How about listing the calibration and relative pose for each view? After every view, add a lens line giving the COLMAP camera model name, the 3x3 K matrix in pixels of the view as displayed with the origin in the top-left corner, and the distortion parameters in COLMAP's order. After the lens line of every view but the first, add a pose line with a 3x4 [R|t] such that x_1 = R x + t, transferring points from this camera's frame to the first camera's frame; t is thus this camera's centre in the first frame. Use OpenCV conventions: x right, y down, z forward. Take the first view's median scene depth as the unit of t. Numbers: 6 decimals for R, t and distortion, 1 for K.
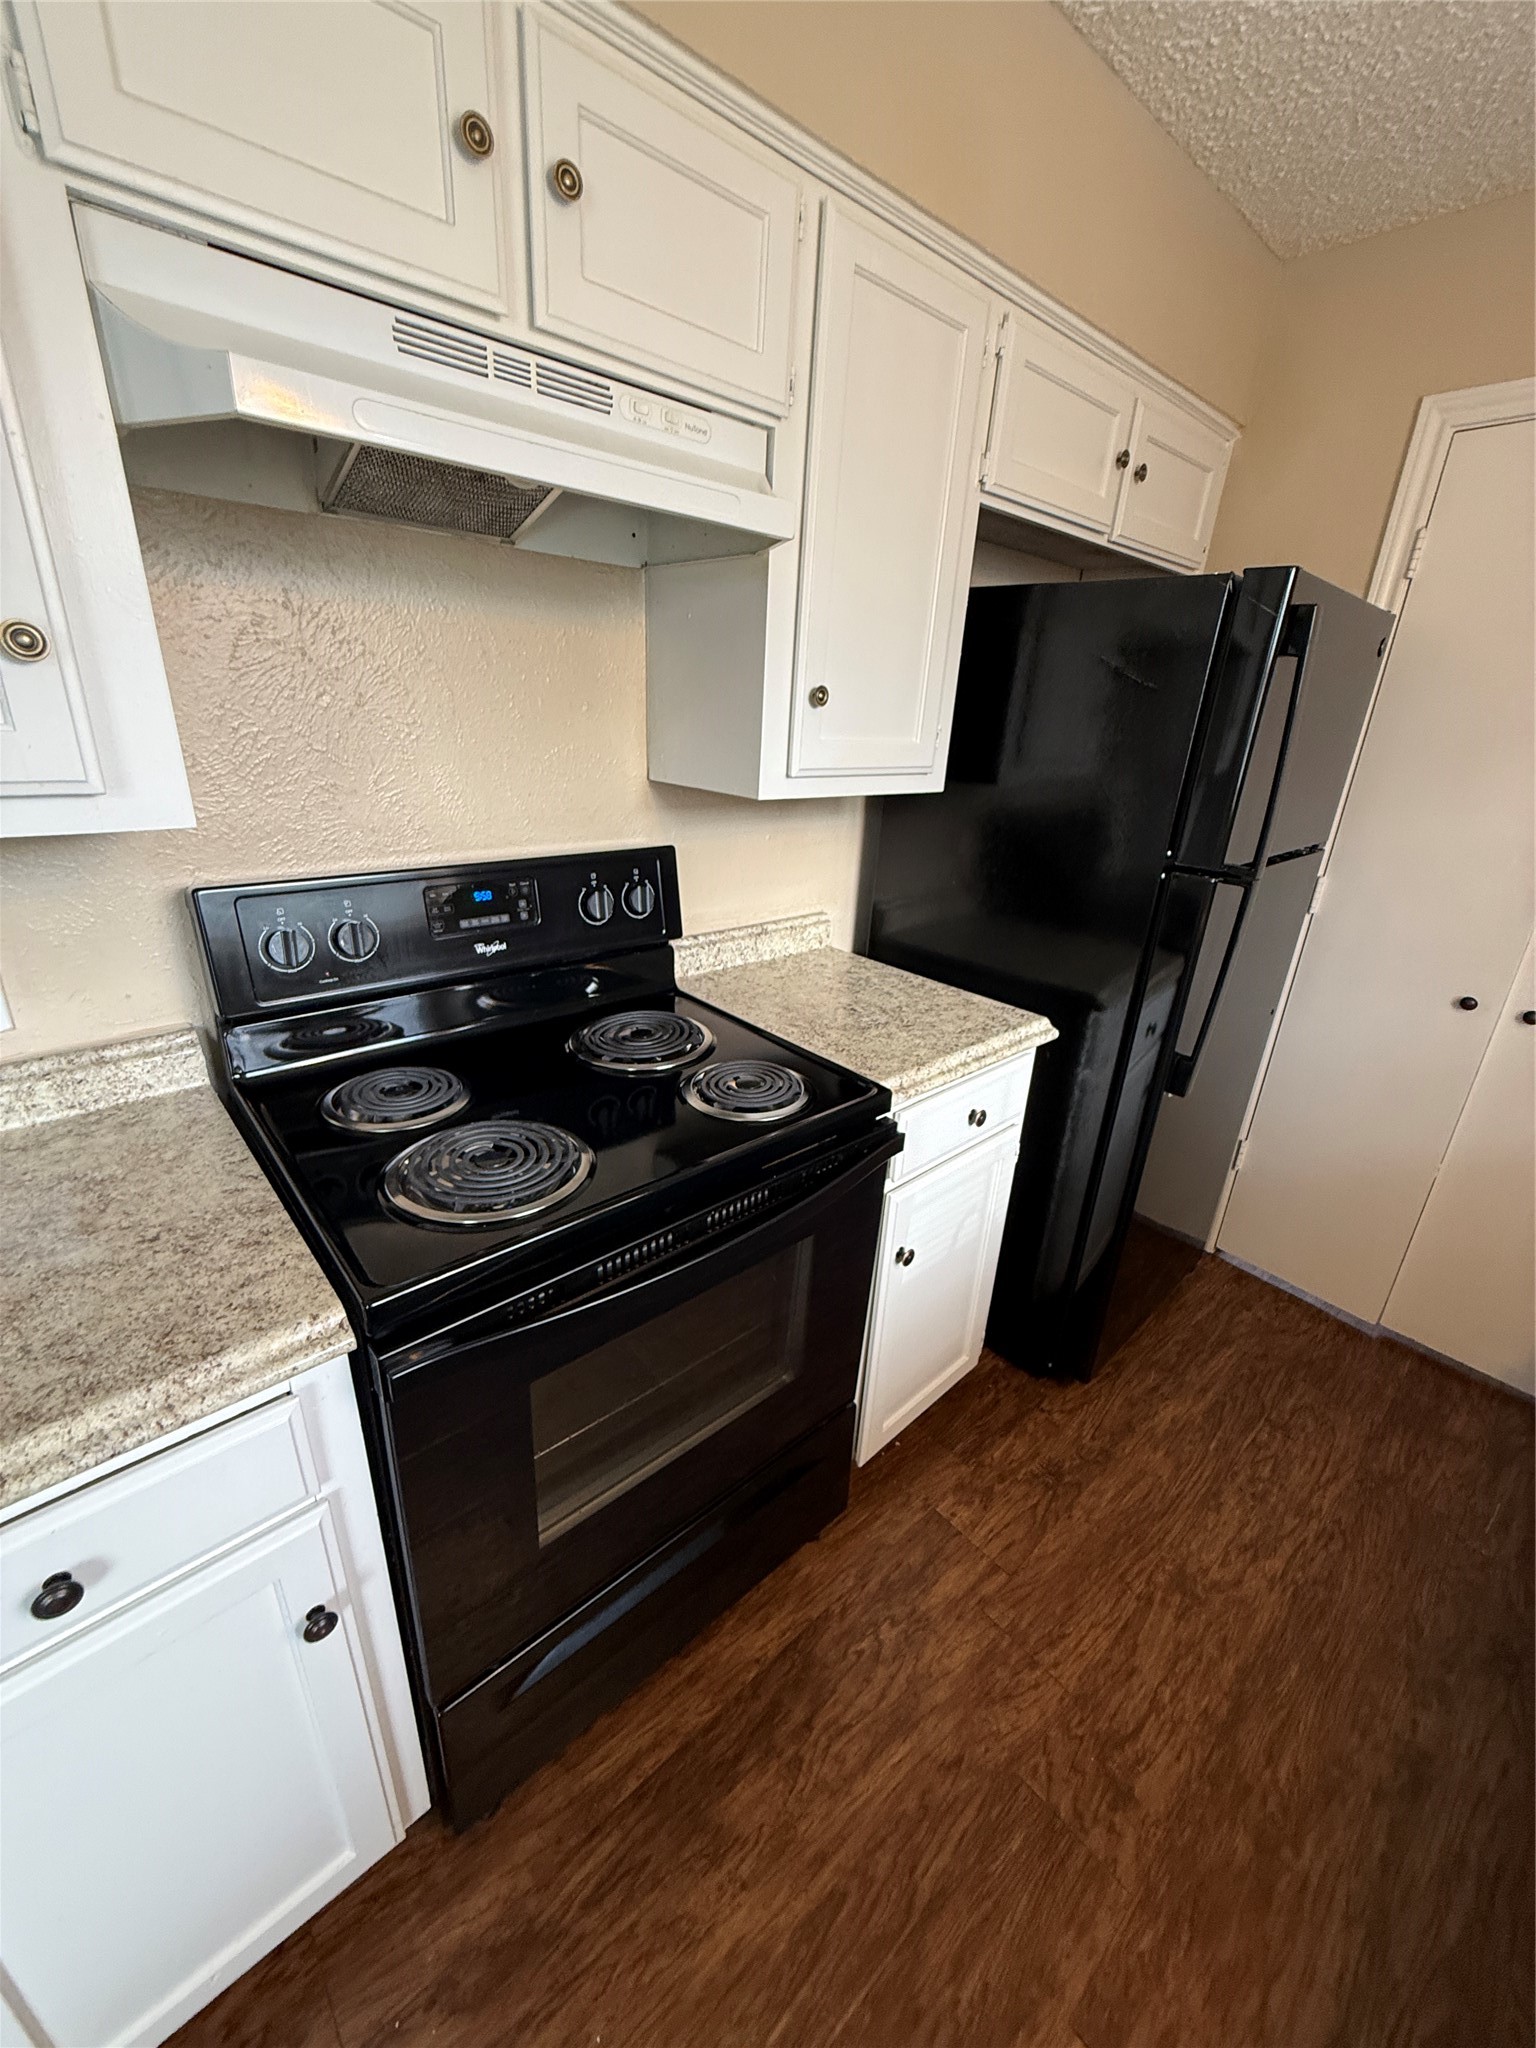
lens RADIAL K [[841.1, 0, 791.6], [0, 841.1, 1019.7], [0, 0, 1]] dist [0.001615, -0.000020]
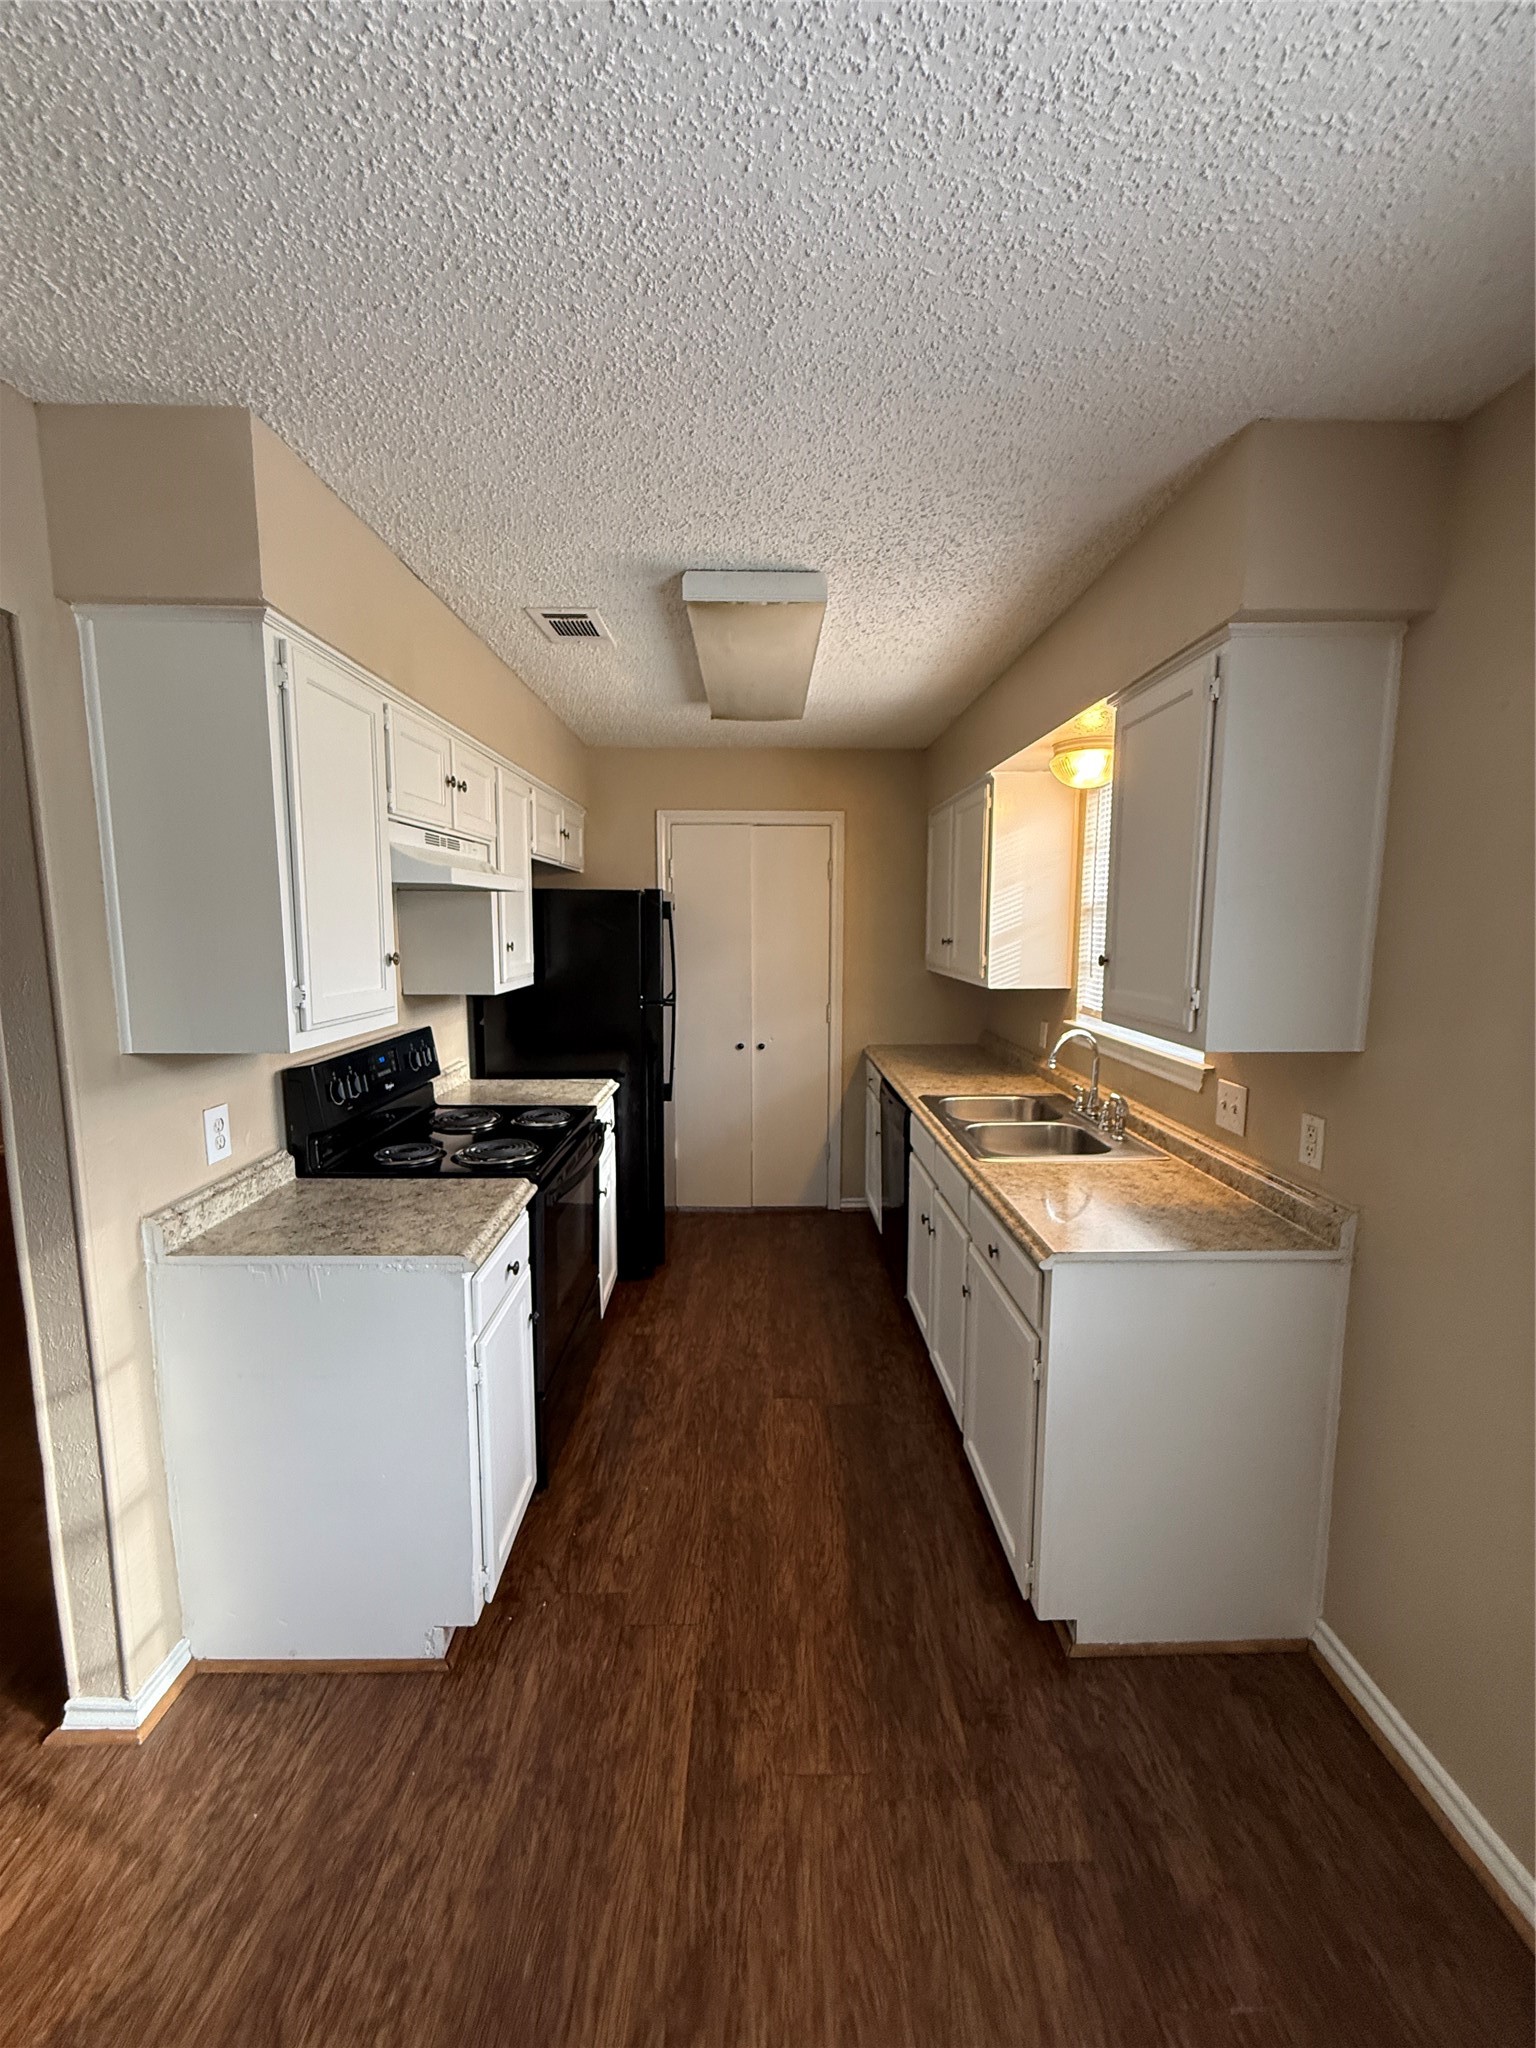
lens RADIAL K [[841.1, 0, 791.6], [0, 841.1, 1019.7], [0, 0, 1]] dist [0.001615, -0.000020]
pose [[0.649496, -0.144739, 0.746462, -1.018048], [0.307942, 0.947673, -0.084186, 0.183371], [-0.695217, 0.284545, 0.660081, -0.803623]]
